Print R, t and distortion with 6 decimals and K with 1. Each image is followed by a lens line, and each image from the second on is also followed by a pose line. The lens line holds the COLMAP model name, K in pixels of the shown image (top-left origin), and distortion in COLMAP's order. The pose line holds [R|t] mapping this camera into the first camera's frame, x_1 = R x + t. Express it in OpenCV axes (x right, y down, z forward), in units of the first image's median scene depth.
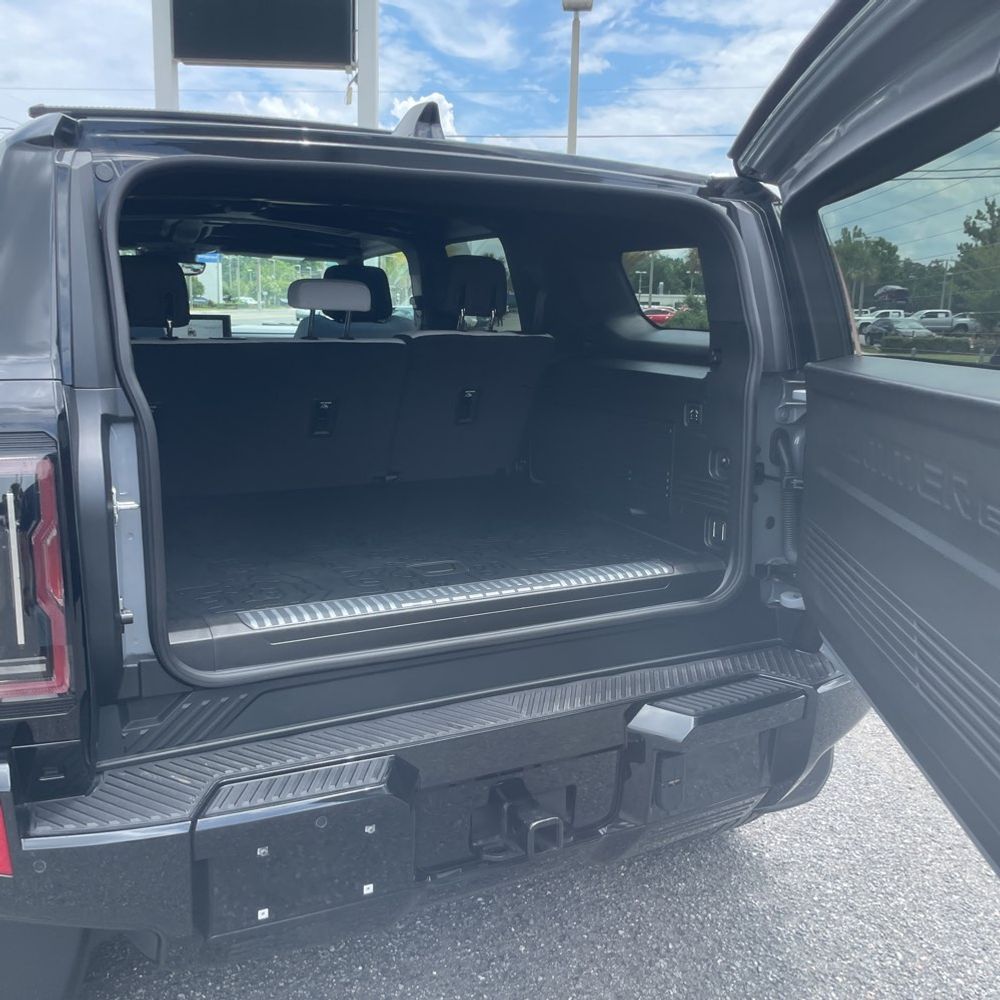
lens RADIAL K [[1046.1, 0, 497.5], [0, 1046.1, 496.2], [0, 0, 1]] dist [0.030719, -0.047205]
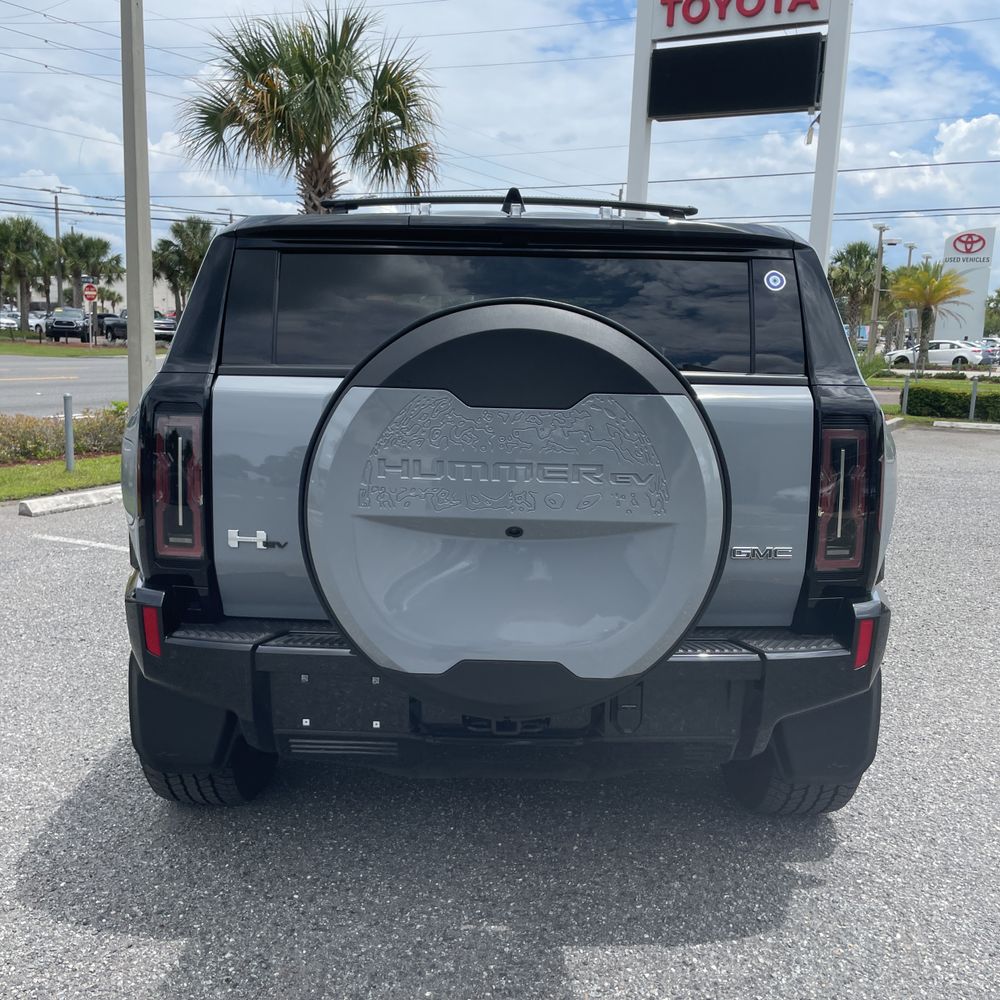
lens RADIAL K [[1056.9, 0, 474.8], [0, 1056.9, 498.0], [0, 0, 1]] dist [0.015683, -0.043797]
pose [[0.876605, 0.078796, -0.474716, 0.454937], [-0.094883, 0.995438, -0.009981, 0.038661], [0.471764, 0.053792, 0.880083, -0.173744]]
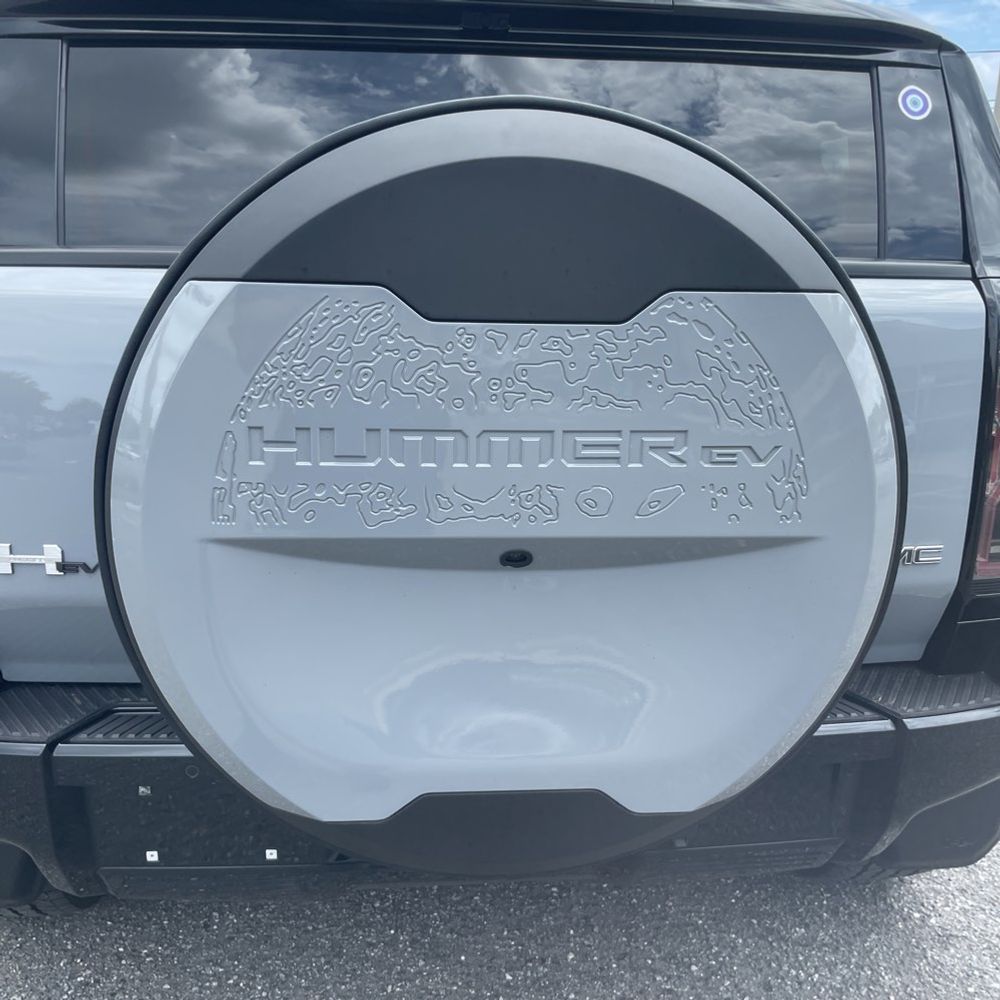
lens RADIAL K [[1038.9, 0, 488.1], [0, 1038.9, 514.9], [0, 0, 1]] dist [0.047367, -0.084665]
pose [[0.921390, 0.100669, -0.375375, 0.235131], [-0.075851, 0.993876, 0.080358, 0.001071], [0.381165, -0.045569, 0.923383, 0.177253]]
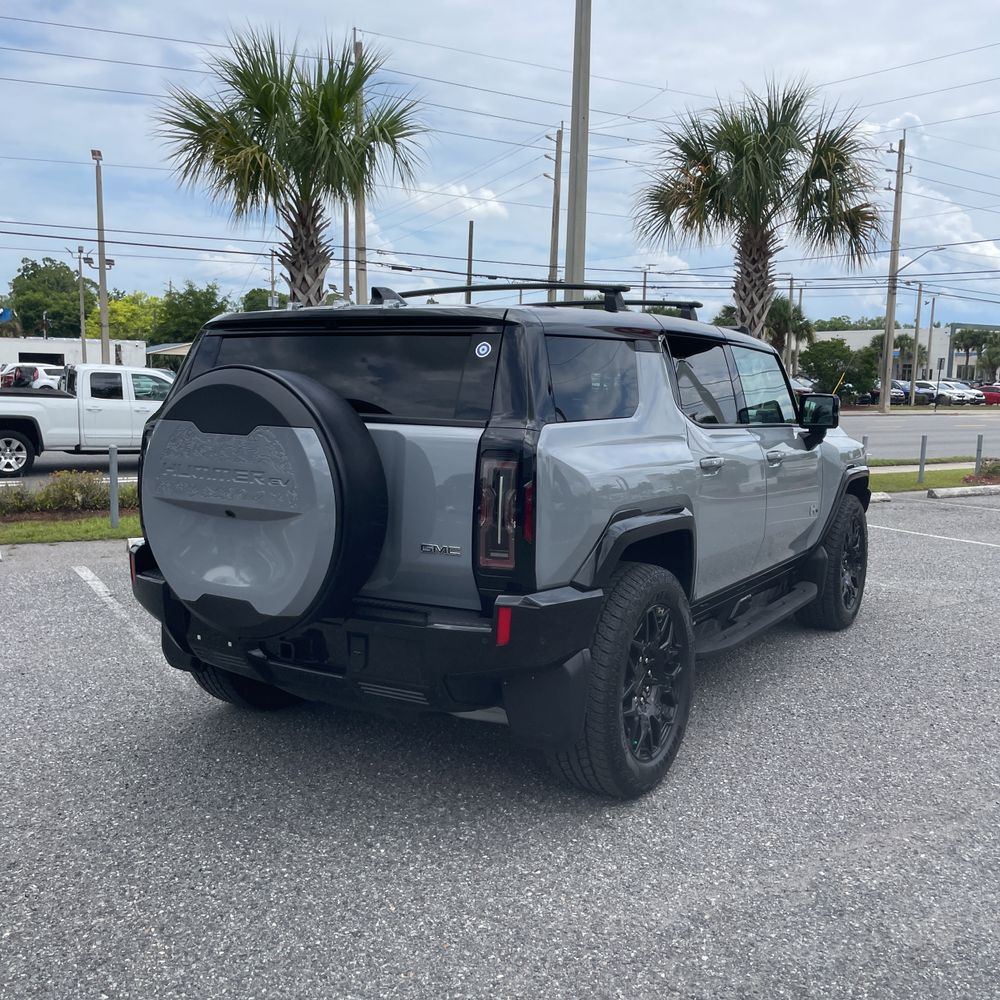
lens RADIAL K [[1009.1, 0, 493.1], [0, 1009.1, 496.8], [0, 0, 1]] dist [0.094997, -0.135777]
pose [[0.500582, 0.094992, -0.860462, 1.330274], [-0.165803, 0.986081, 0.012402, -0.036488], [0.849663, 0.136459, 0.509364, 0.221208]]
